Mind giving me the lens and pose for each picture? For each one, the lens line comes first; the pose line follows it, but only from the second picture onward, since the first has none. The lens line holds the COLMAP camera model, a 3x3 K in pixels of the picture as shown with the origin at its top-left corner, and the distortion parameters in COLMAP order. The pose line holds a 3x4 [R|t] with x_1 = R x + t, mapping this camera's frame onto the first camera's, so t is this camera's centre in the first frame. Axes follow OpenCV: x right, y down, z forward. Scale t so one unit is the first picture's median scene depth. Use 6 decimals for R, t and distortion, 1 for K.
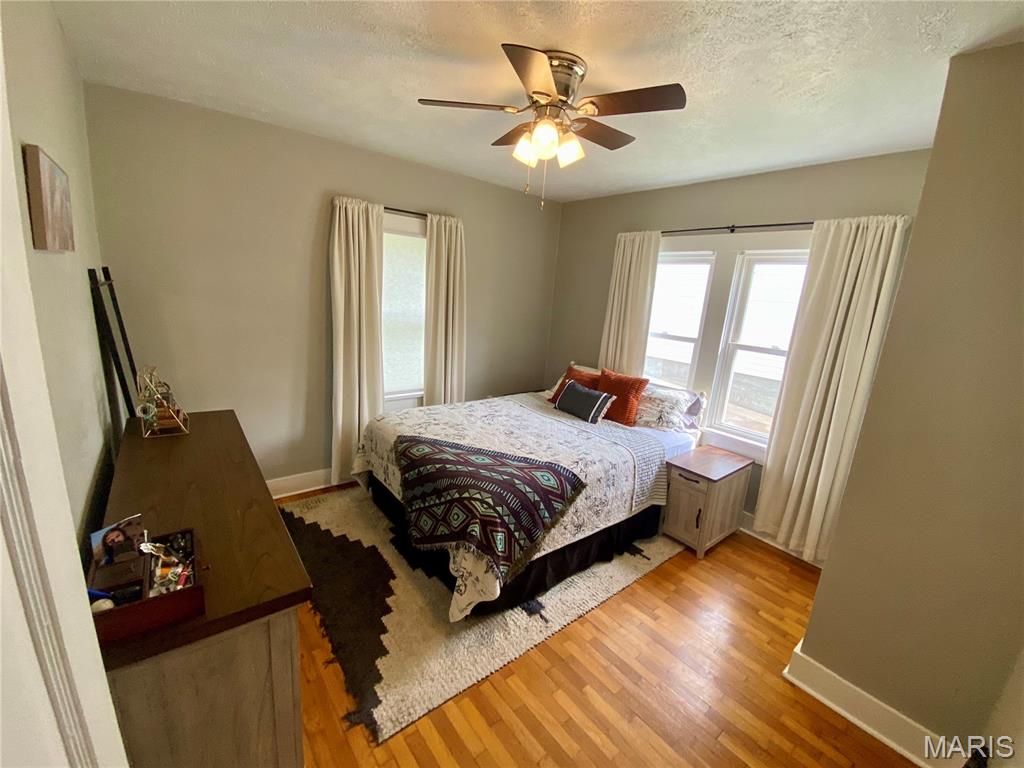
lens RADIAL K [[419.5, 0, 510.6], [0, 419.5, 383.9], [0, 0, 1]] dist [0.034651, -0.028733]
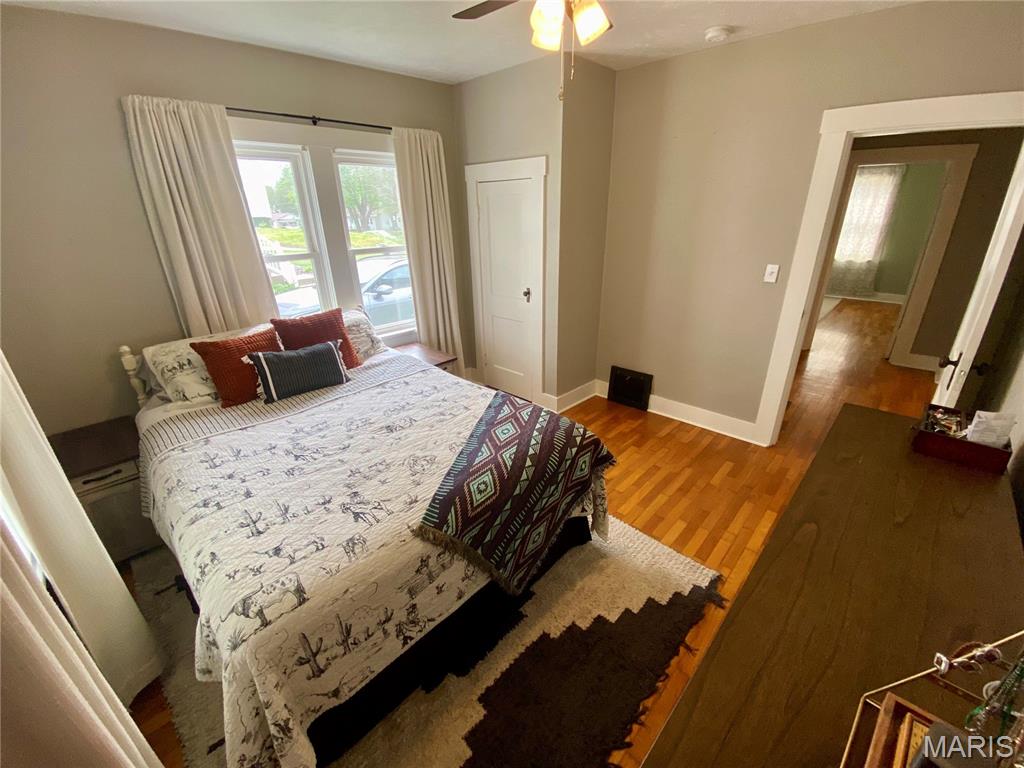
lens RADIAL K [[419.5, 0, 510.6], [0, 419.5, 383.9], [0, 0, 1]] dist [0.034651, -0.028733]
pose [[-0.134177, -0.440131, 0.887852, -0.718055], [0.237005, 0.855699, 0.460009, -0.252587], [-0.962198, 0.272148, -0.010502, 0.947701]]
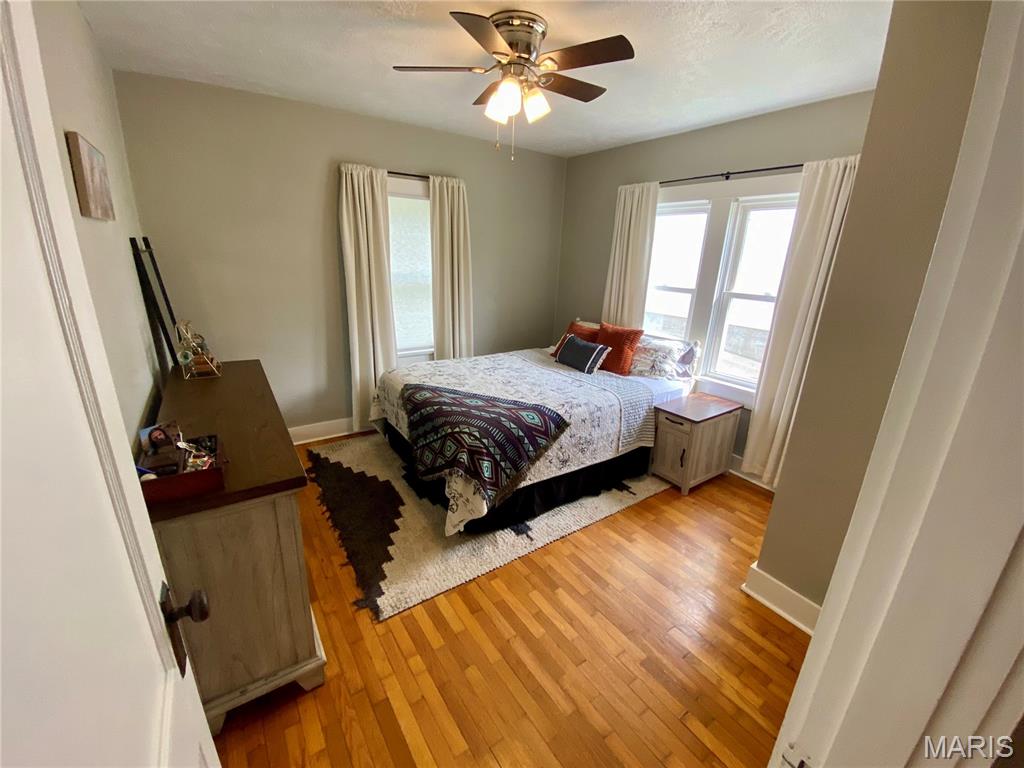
lens RADIAL K [[421.2, 0, 512.0], [0, 421.2, 384.0], [0, 0, 1]] dist [0.039208, -0.031545]
pose [[0.996638, -0.012080, -0.081031, 0.115784], [0.017976, 0.997211, 0.072437, 0.052003], [0.079930, -0.073650, 0.994076, -0.094302]]
